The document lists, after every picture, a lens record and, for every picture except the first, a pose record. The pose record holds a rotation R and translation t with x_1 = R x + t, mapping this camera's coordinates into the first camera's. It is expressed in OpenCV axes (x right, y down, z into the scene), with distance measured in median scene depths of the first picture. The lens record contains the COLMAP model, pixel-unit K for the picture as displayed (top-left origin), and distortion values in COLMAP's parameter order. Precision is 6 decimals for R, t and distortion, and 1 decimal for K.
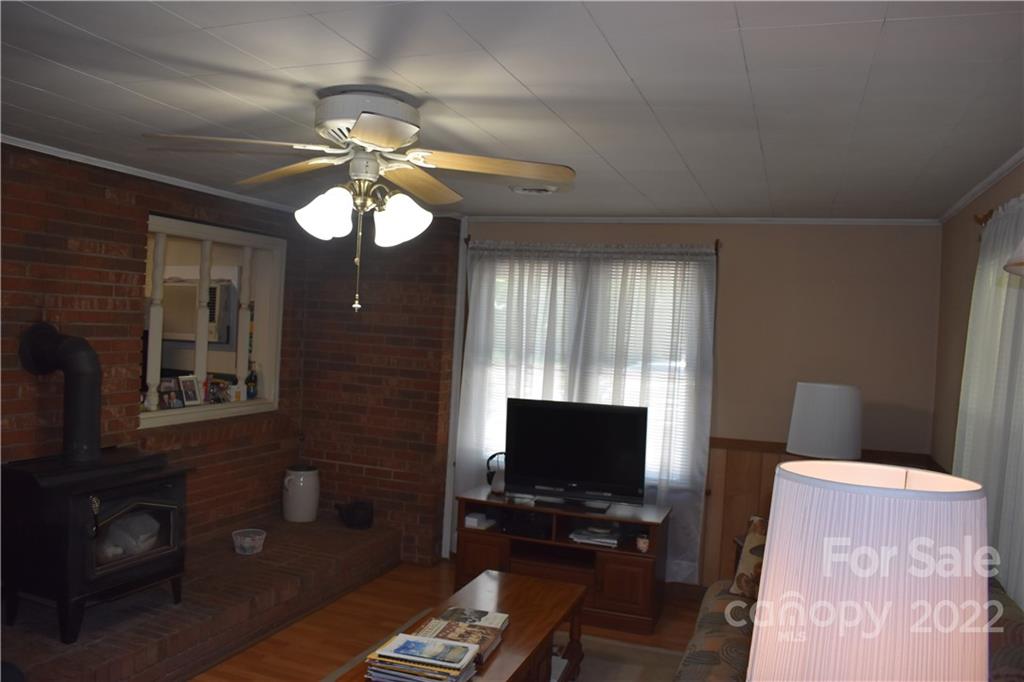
lens RADIAL K [[809.4, 0, 517.1], [0, 809.4, 341.4], [0, 0, 1]] dist [-0.090887, 0.012225]
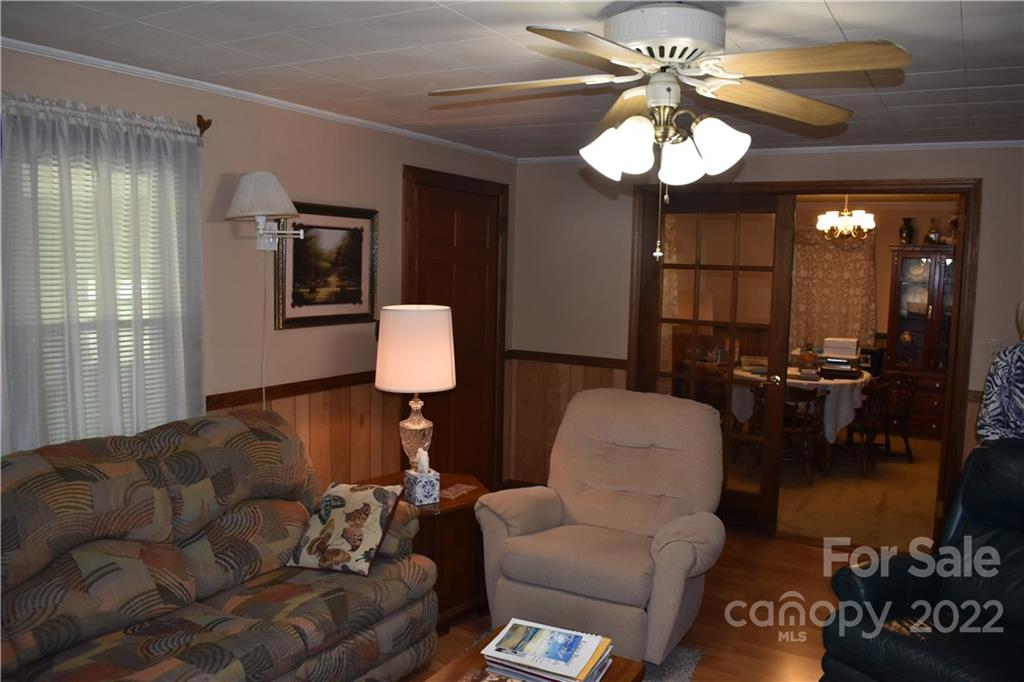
lens RADIAL K [[809.4, 0, 509.4], [0, 809.4, 341.1], [0, 0, 1]] dist [-0.090887, 0.012225]
pose [[-0.979292, -0.093750, 0.179439, -0.115583], [-0.071514, 0.989370, 0.126621, -0.027803], [-0.189402, 0.111166, -0.975586, 1.049345]]
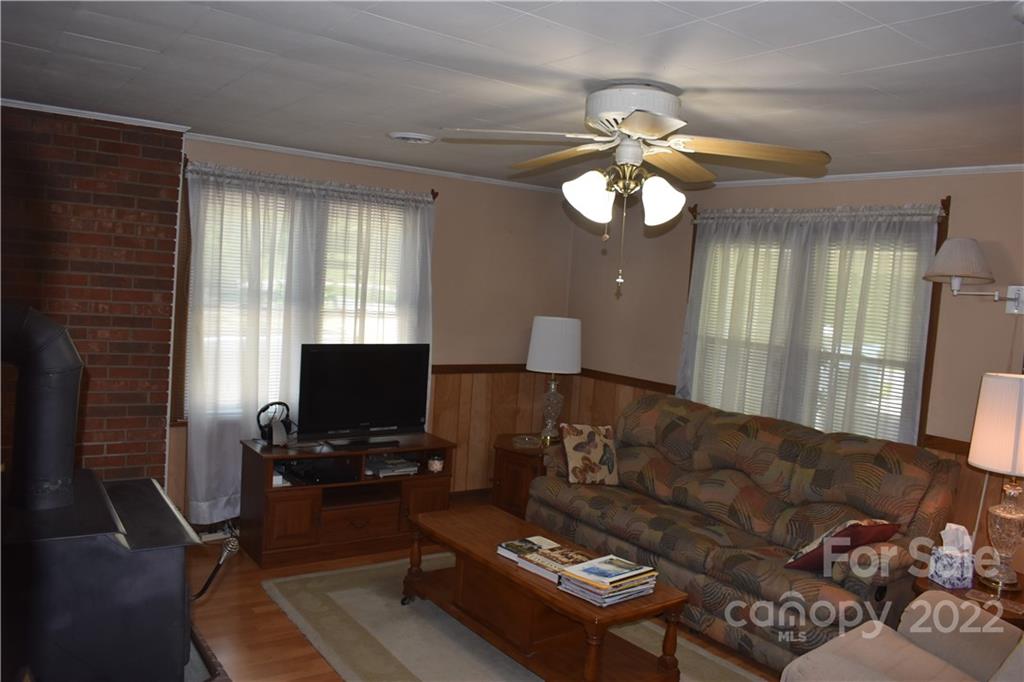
lens RADIAL K [[809.4, 0, 516.2], [0, 809.4, 344.1], [0, 0, 1]] dist [-0.090887, 0.012225]
pose [[0.557738, -0.074808, 0.826639, -0.662248], [-0.028063, 0.993661, 0.108857, -0.040496], [-0.829543, -0.083911, 0.552103, 0.279750]]
